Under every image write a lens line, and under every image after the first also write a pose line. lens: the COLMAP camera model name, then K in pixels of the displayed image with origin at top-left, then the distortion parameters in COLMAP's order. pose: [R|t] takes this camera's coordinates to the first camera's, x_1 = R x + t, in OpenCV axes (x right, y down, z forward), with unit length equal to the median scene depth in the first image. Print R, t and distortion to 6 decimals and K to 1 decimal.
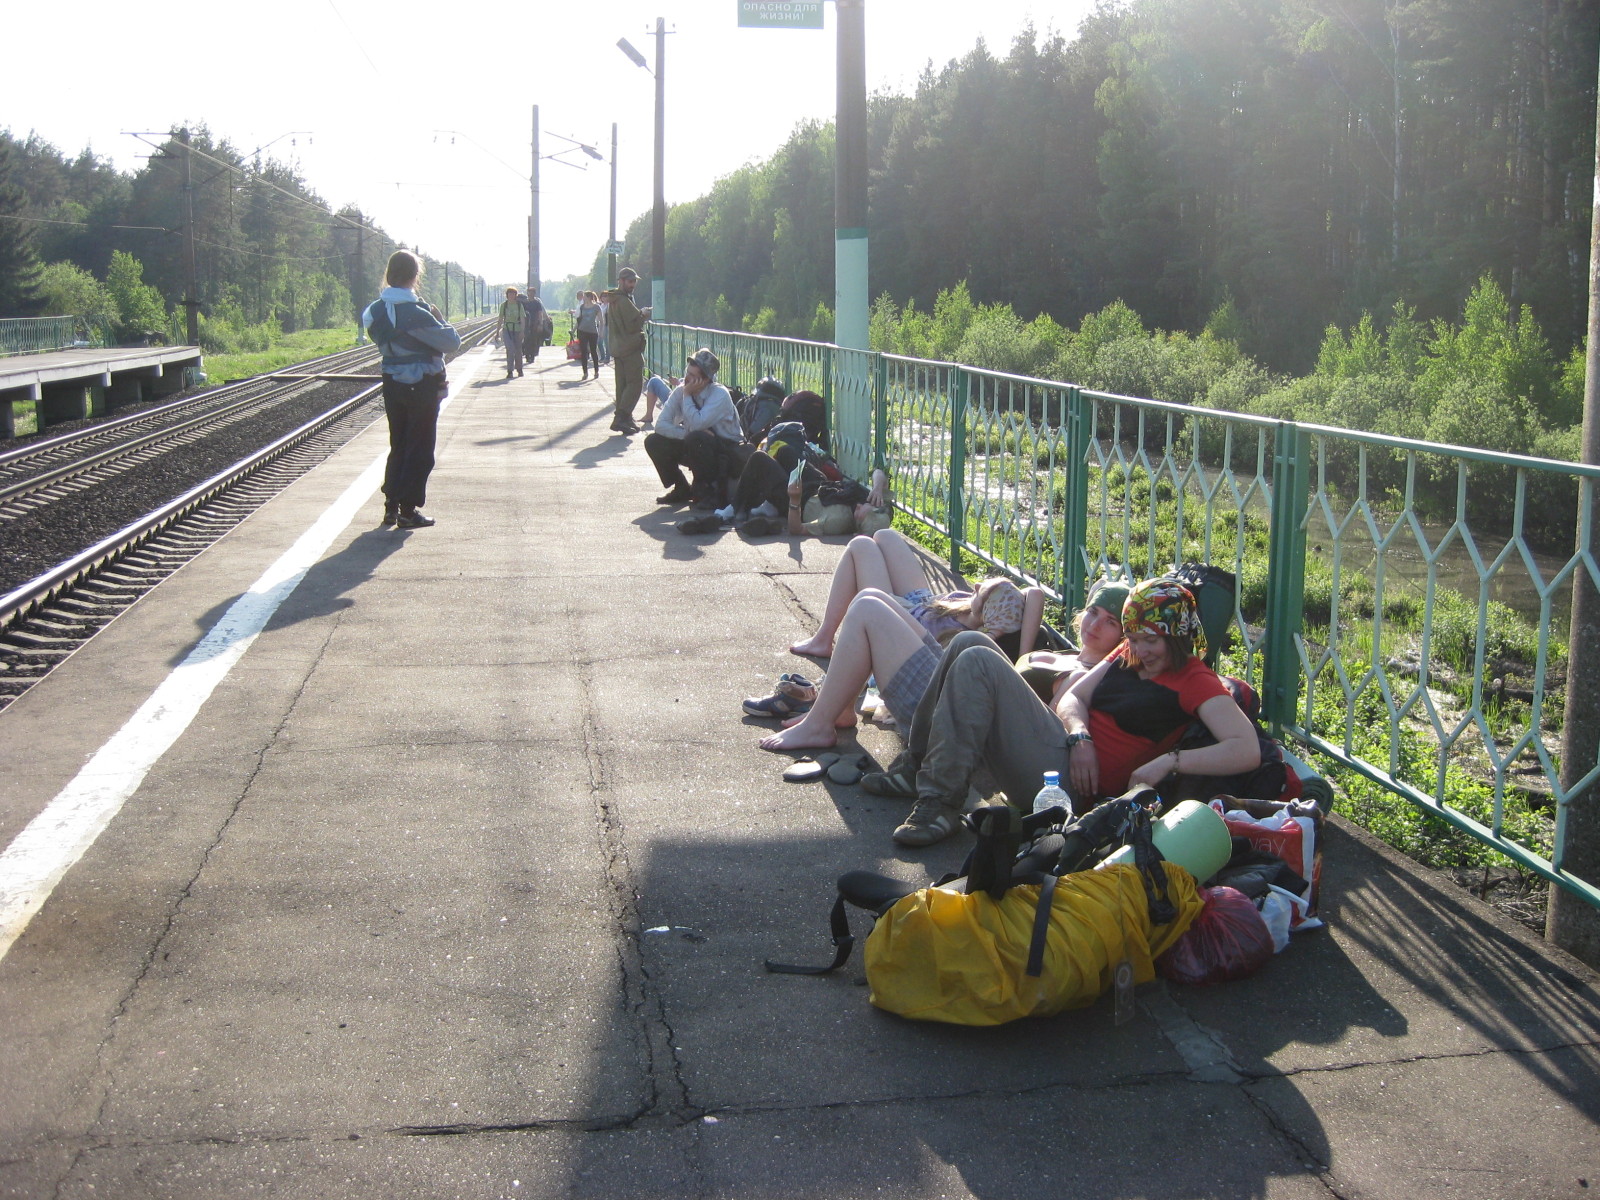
lens RADIAL K [[1745.8, 0, 823.6], [0, 1745.8, 602.2], [0, 0, 1]] dist [-0.151049, 0.027892]
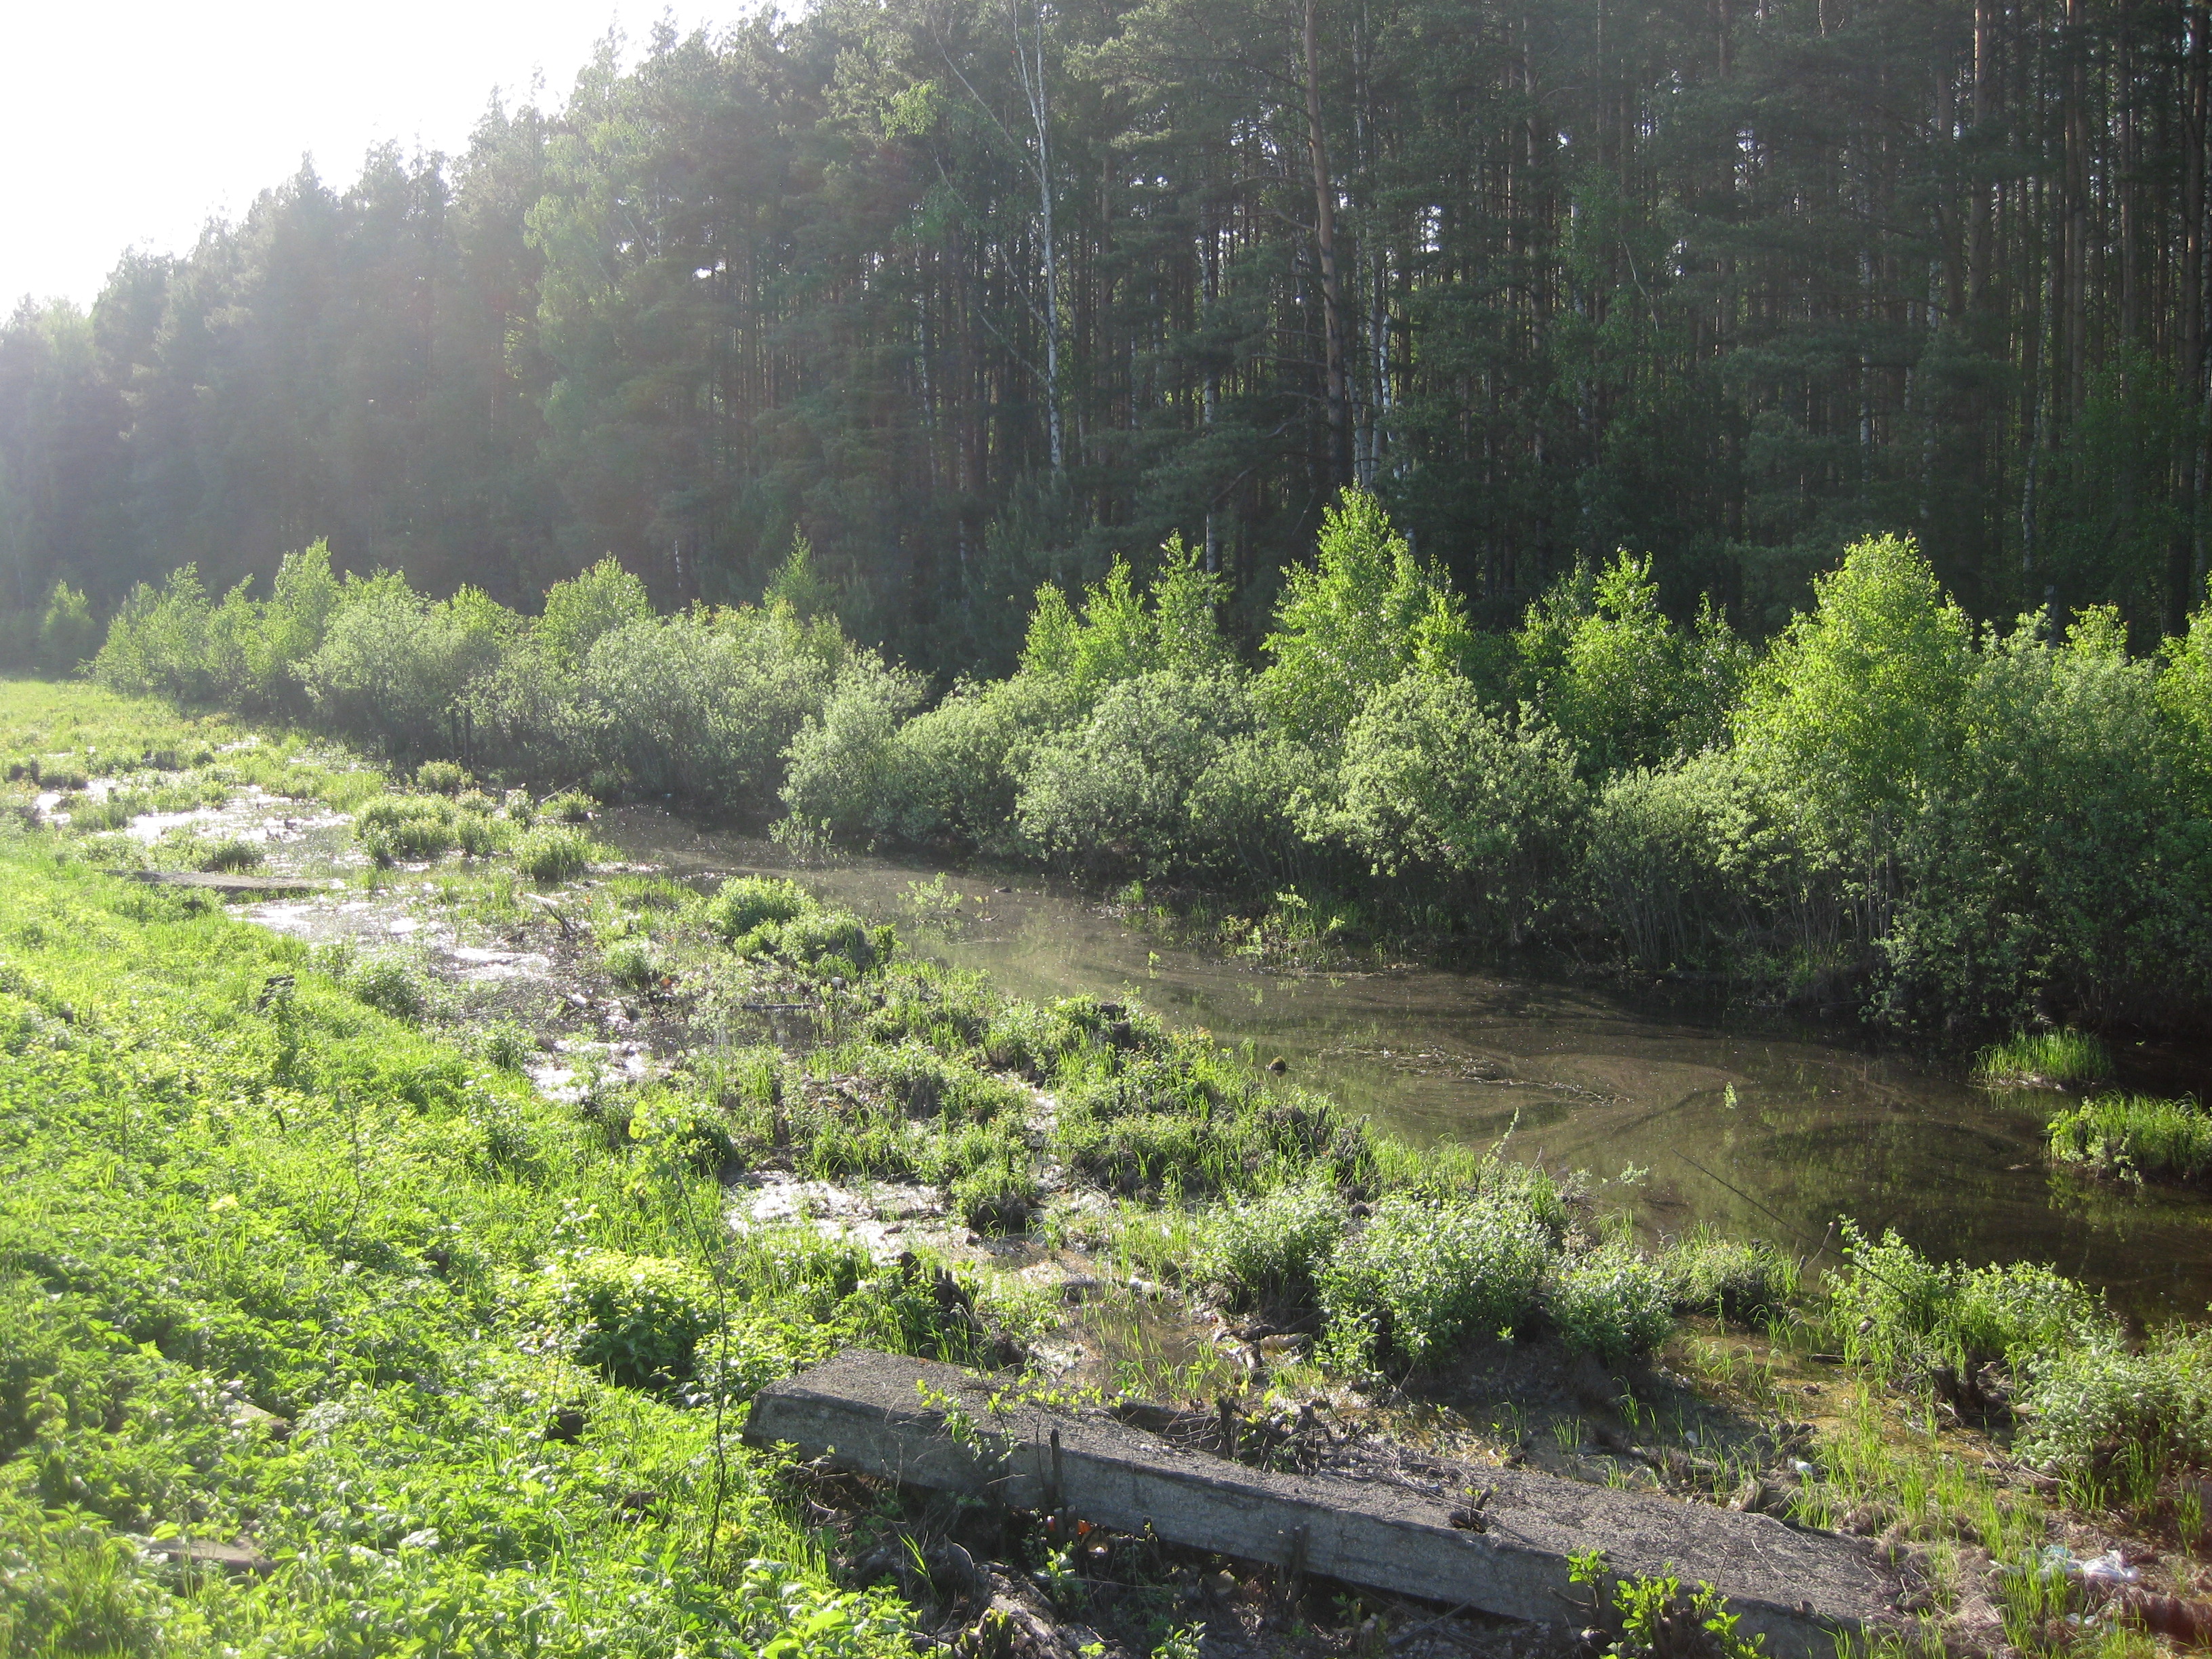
lens RADIAL K [[2413.6, 0, 1138.7], [0, 2413.6, 832.6], [0, 0, 1]] dist [-0.151049, 0.027892]
pose [[0.908133, -0.066631, 0.413345, -0.004521], [0.091664, 0.994945, -0.041004, -0.034887], [-0.408524, 0.075126, 0.909651, 0.212726]]
